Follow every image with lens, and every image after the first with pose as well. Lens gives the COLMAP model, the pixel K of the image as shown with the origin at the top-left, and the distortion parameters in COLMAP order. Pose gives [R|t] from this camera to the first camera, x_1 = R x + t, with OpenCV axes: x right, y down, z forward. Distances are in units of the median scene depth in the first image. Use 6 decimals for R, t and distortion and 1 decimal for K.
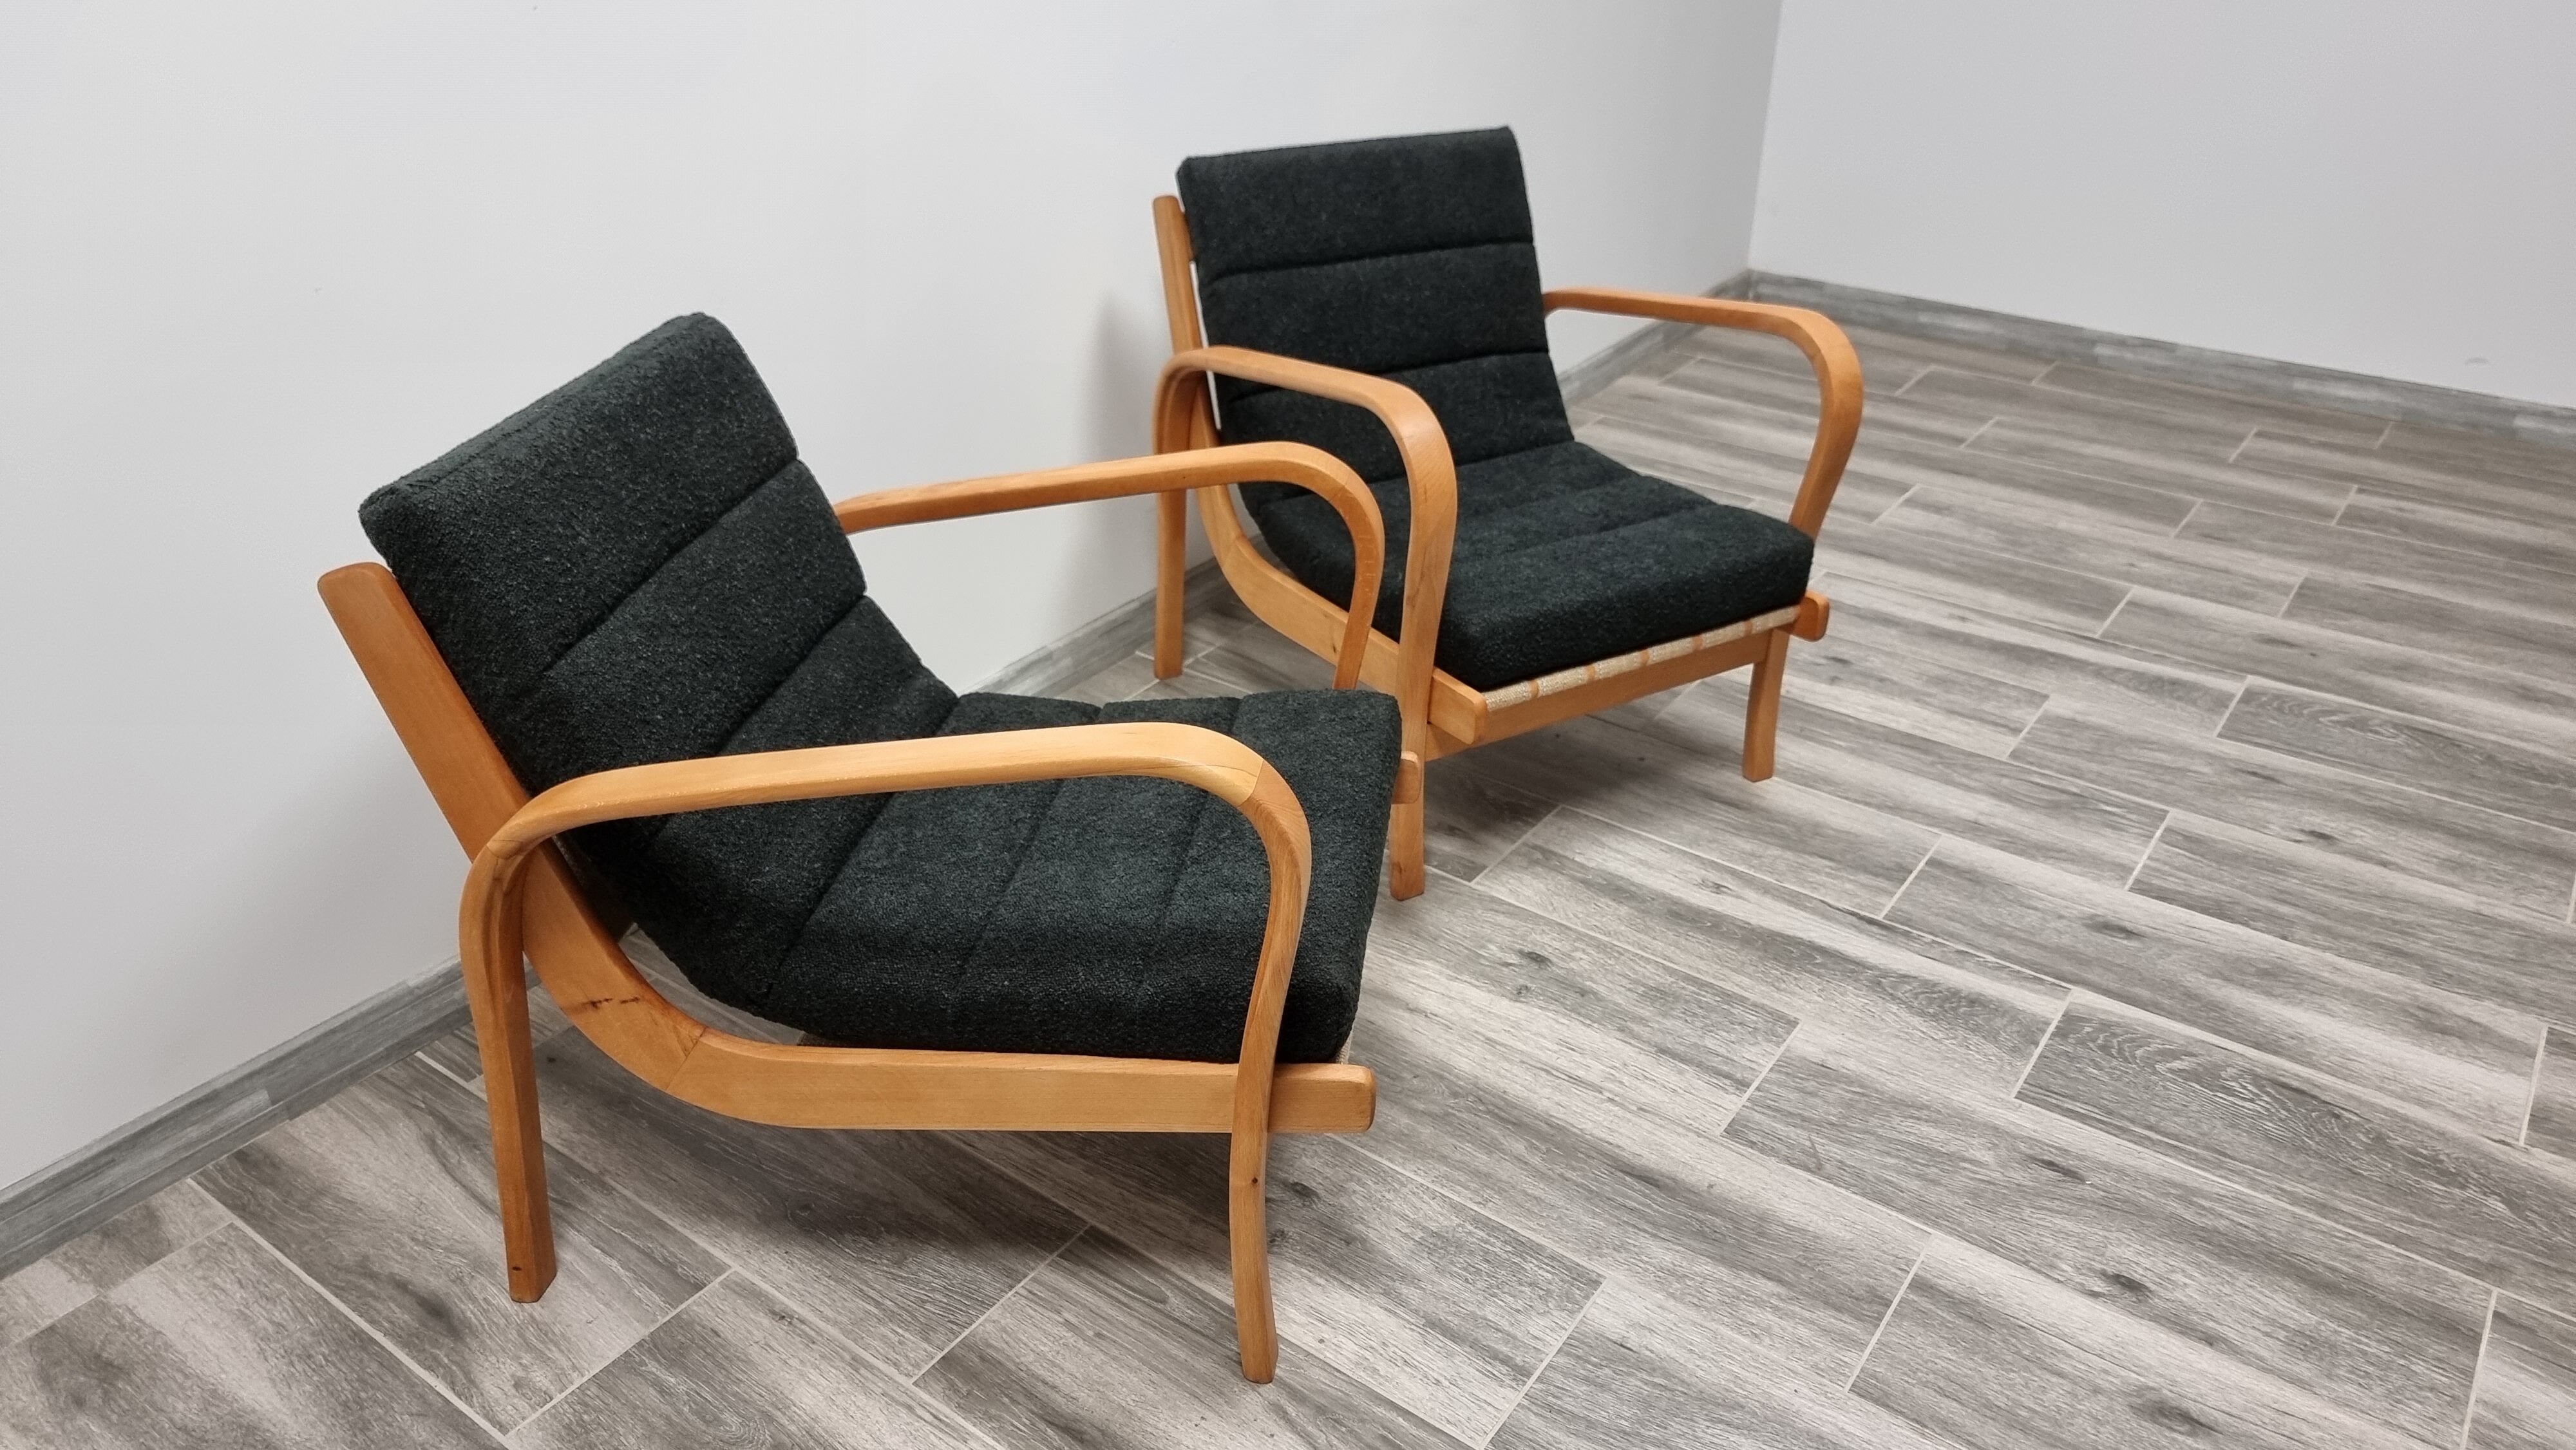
lens RADIAL K [[1816.9, 0, 1325.8], [0, 1816.9, 730.0], [0, 0, 1]] dist [0.063906, -0.051455]
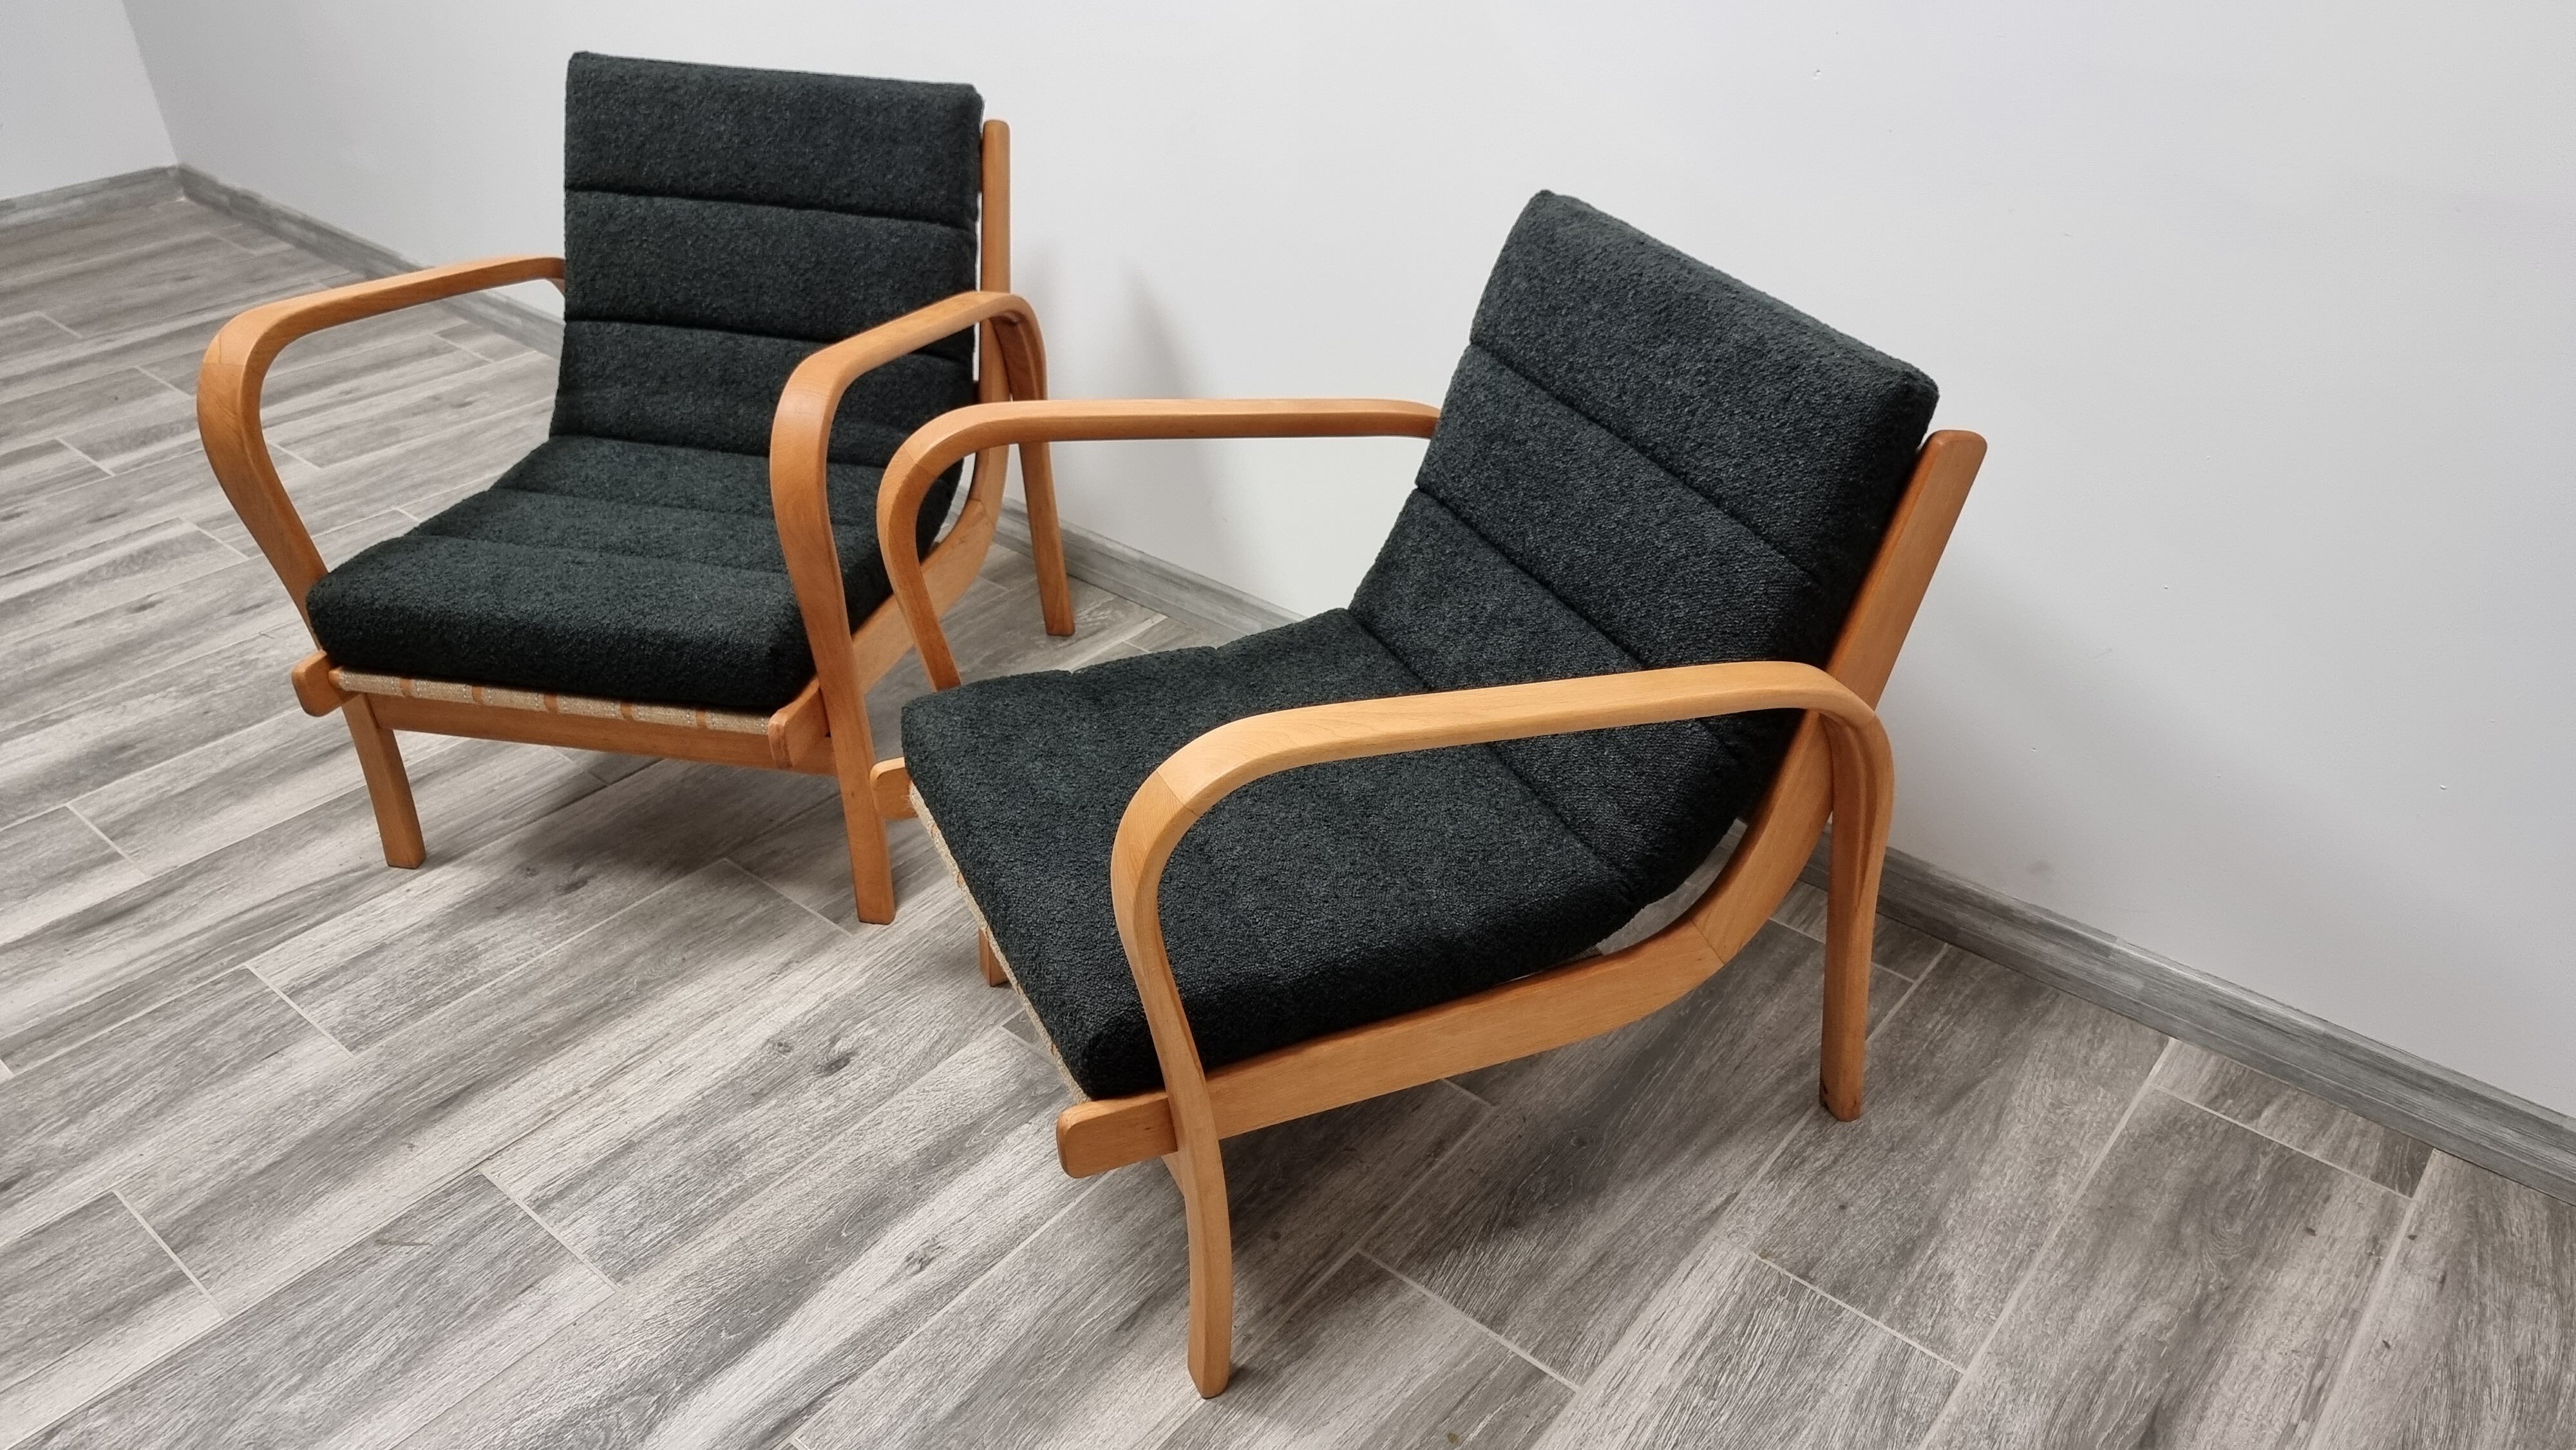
lens RADIAL K [[1816.9, 0, 1297.1], [0, 1816.9, 741.3], [0, 0, 1]] dist [0.063906, -0.051455]
pose [[-0.083804, 0.531634, -0.842818, 0.882716], [-0.480985, 0.719161, 0.501459, -0.620020], [0.872714, 0.447407, 0.195439, 1.131108]]
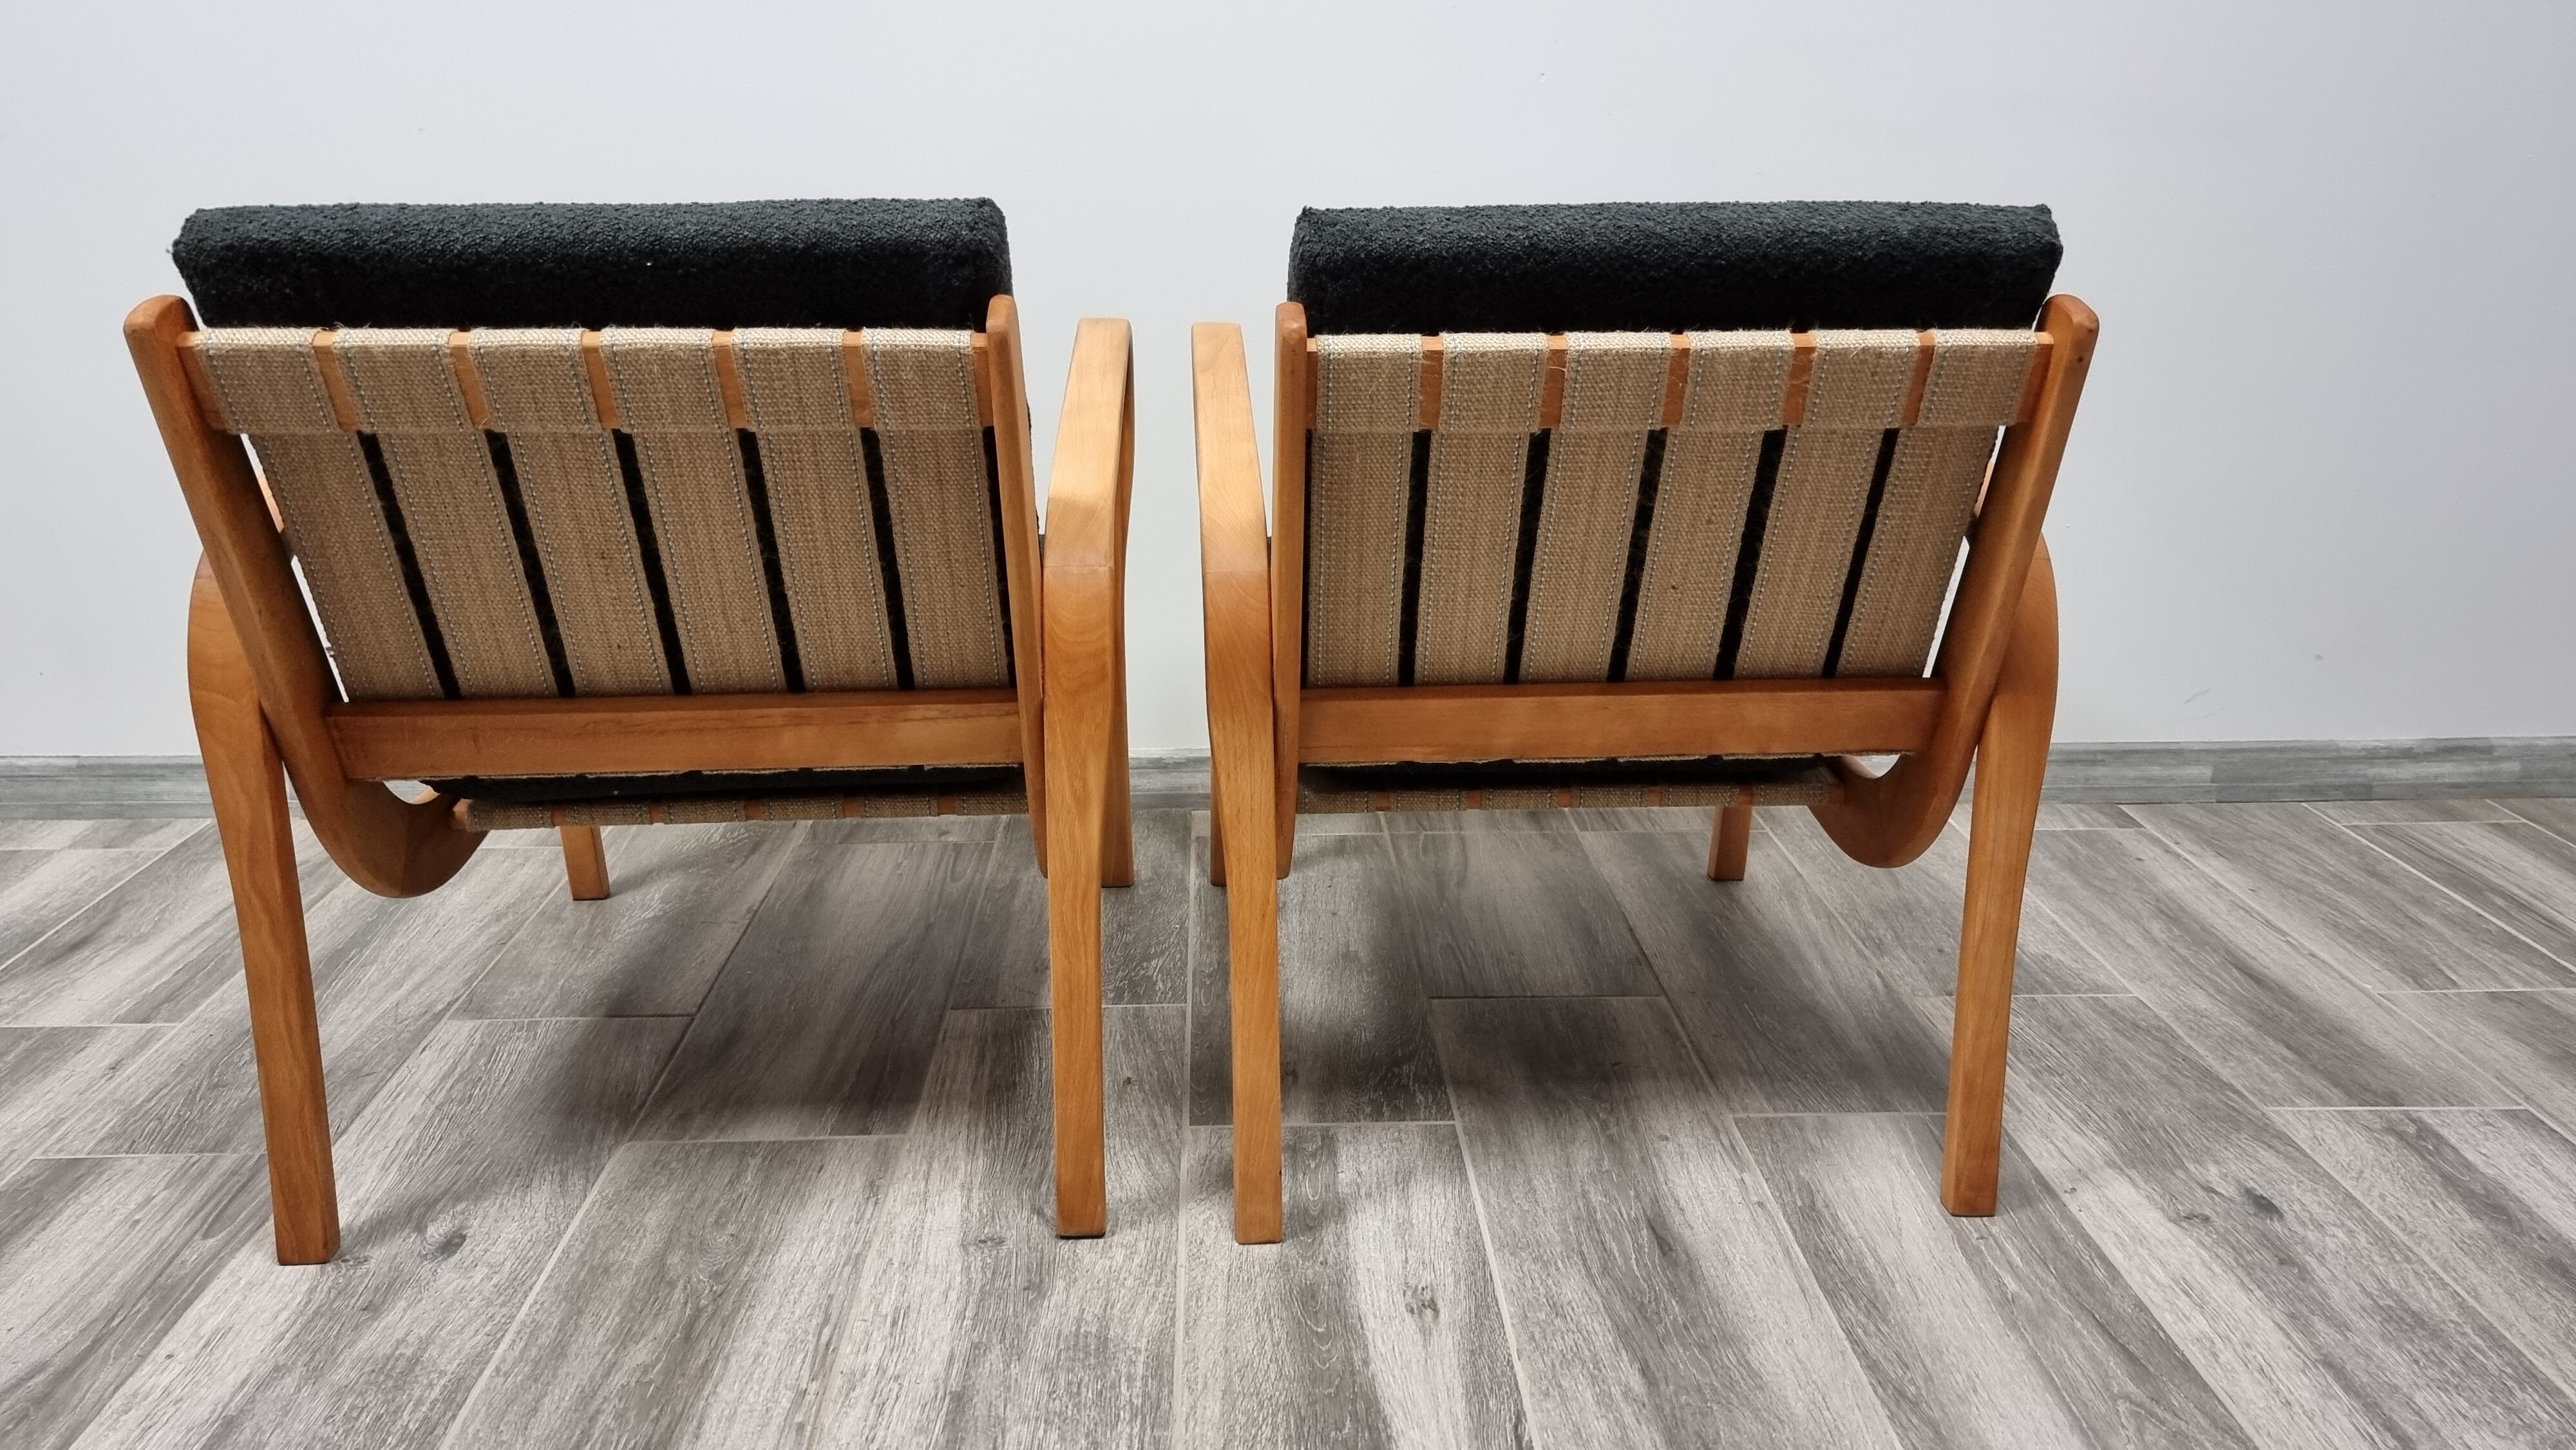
lens RADIAL K [[1816.9, 0, 1299.7], [0, 1816.9, 733.0], [0, 0, 1]] dist [0.063906, -0.051455]
pose [[0.613480, 0.246068, -0.750395, 0.739395], [-0.387152, 0.921907, -0.014203, -0.075158], [0.688299, 0.299230, 0.660837, 0.666079]]
